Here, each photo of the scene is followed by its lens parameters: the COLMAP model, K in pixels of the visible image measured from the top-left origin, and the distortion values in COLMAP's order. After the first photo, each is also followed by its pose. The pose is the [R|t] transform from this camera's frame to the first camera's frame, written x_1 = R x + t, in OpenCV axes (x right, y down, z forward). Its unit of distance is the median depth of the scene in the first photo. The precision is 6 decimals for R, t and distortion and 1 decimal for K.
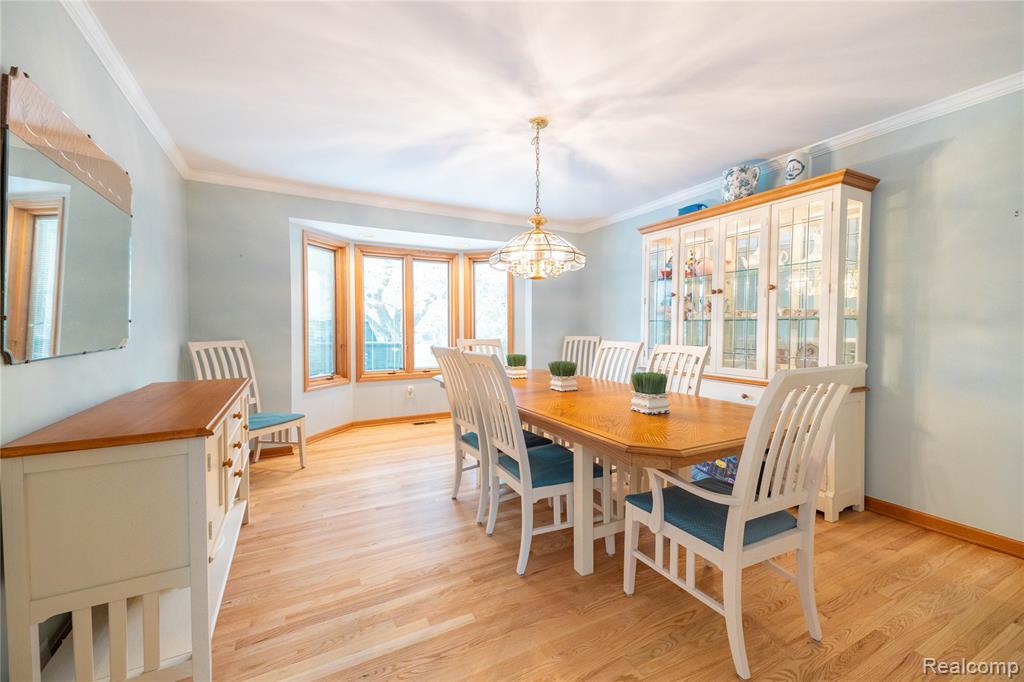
lens RADIAL K [[419.8, 0, 510.4], [0, 419.8, 336.2], [0, 0, 1]] dist [0.028272, -0.006310]
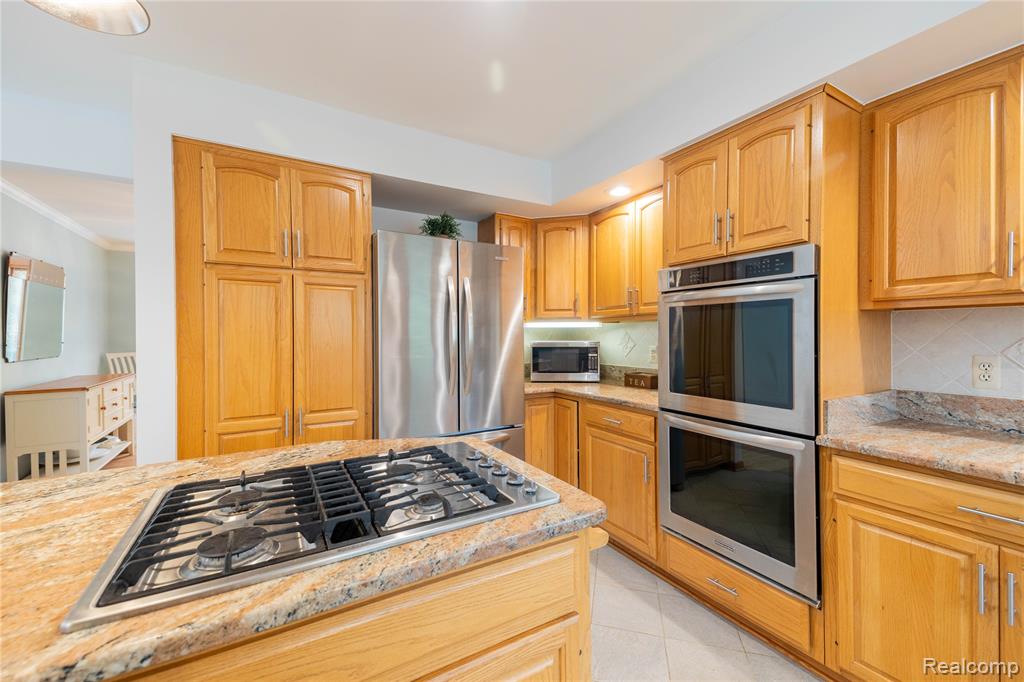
lens RADIAL K [[419.8, 0, 514.8], [0, 419.8, 340.5], [0, 0, 1]] dist [0.028272, -0.006310]
pose [[0.996909, -0.002427, 0.078527, 0.661056], [0.003418, 0.999916, -0.012499, -0.009675], [-0.078490, 0.012729, 0.996834, -0.745992]]
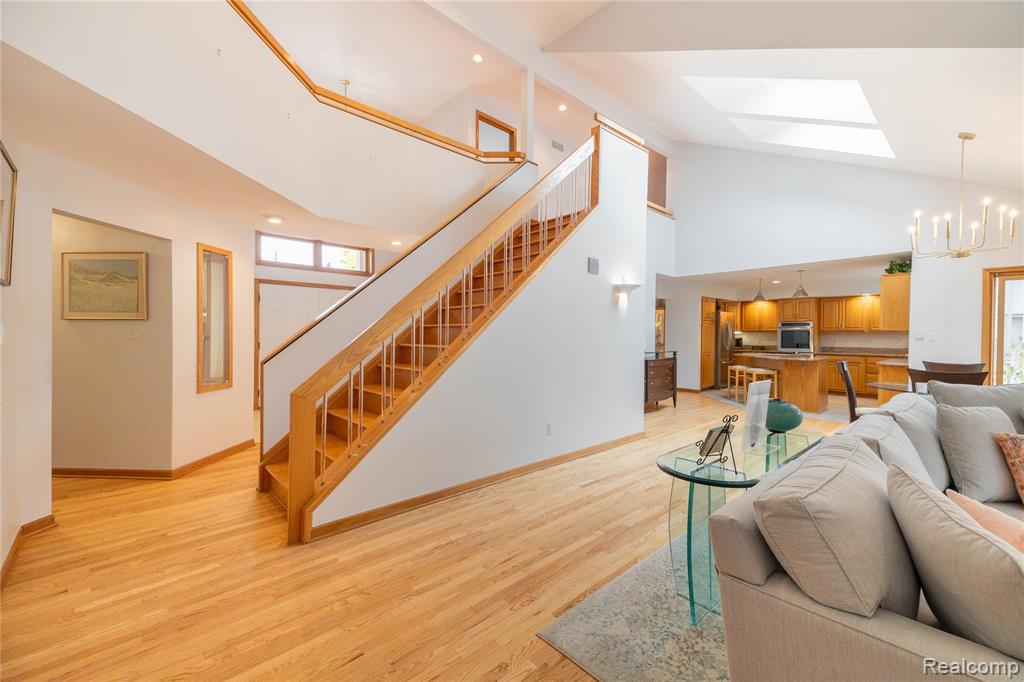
lens RADIAL K [[419.8, 0, 503.8], [0, 419.8, 336.9], [0, 0, 1]] dist [0.028272, -0.006310]
pose [[0.962842, 0.010906, 0.269844, -1.828626], [-0.006860, 0.999849, -0.015935, 0.043183], [-0.269977, 0.013492, 0.962772, -2.559070]]
